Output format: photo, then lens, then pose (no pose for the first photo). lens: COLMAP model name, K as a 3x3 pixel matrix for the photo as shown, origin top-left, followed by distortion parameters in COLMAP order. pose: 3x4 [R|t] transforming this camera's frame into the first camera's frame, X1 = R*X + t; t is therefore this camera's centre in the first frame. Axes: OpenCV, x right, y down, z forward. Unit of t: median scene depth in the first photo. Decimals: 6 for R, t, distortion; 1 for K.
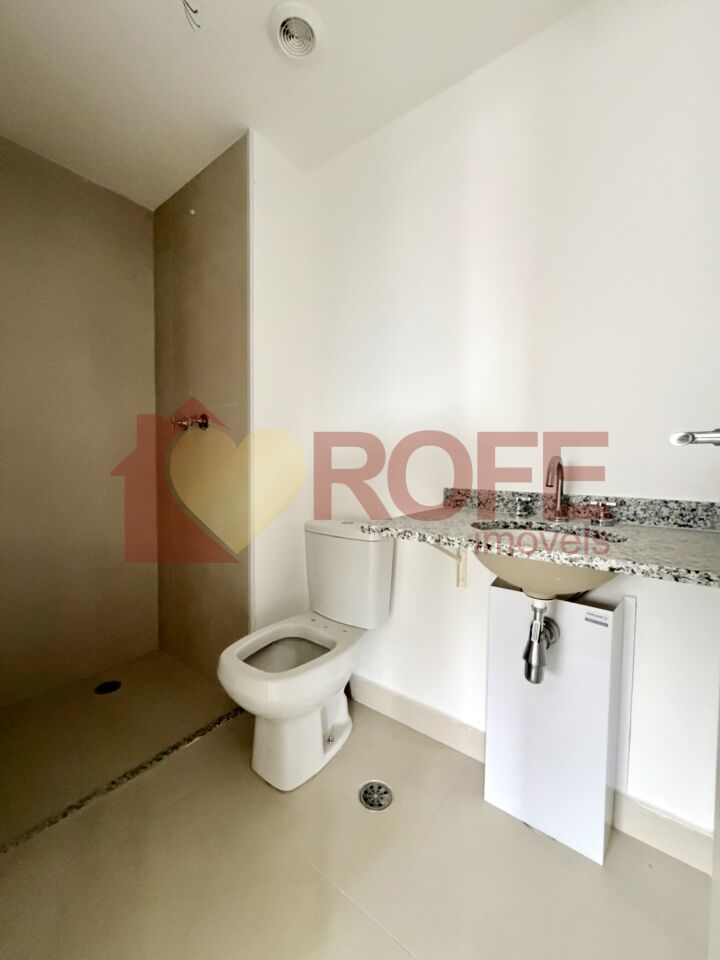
lens RADIAL K [[383.4, 0, 360.0], [0, 383.4, 480.0], [0, 0, 1]] dist [-0.001114, 0.000000]
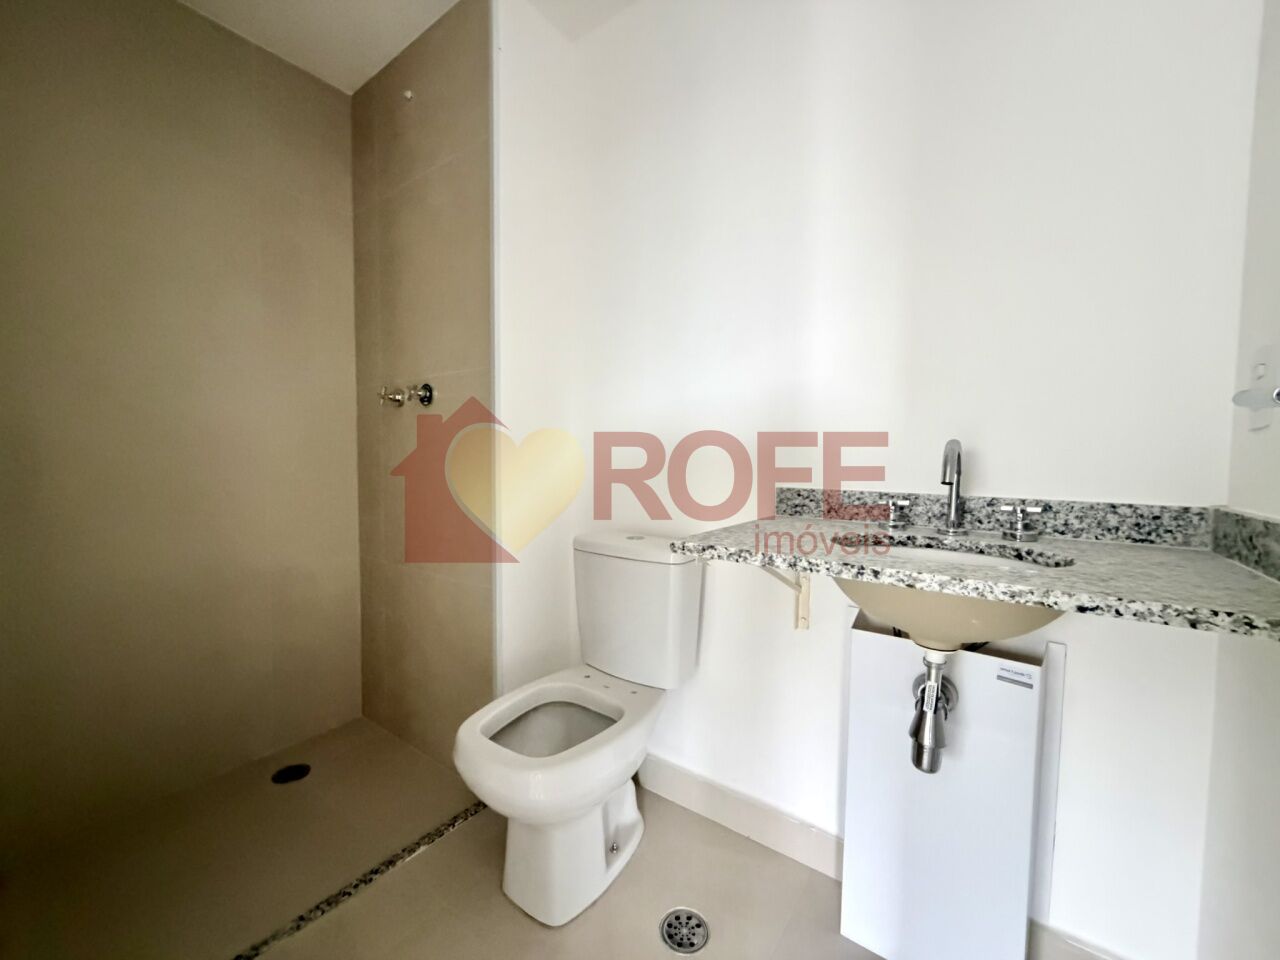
lens RADIAL K [[511.2, 0, 638.2], [0, 511.2, 485.1], [0, 0, 1]] dist [-0.001114, 0.000000]
pose [[0.999802, -0.001605, 0.019813, -0.061042], [0.001414, 0.999953, 0.009634, 0.007818], [-0.019828, -0.009604, 0.999757, 0.085685]]
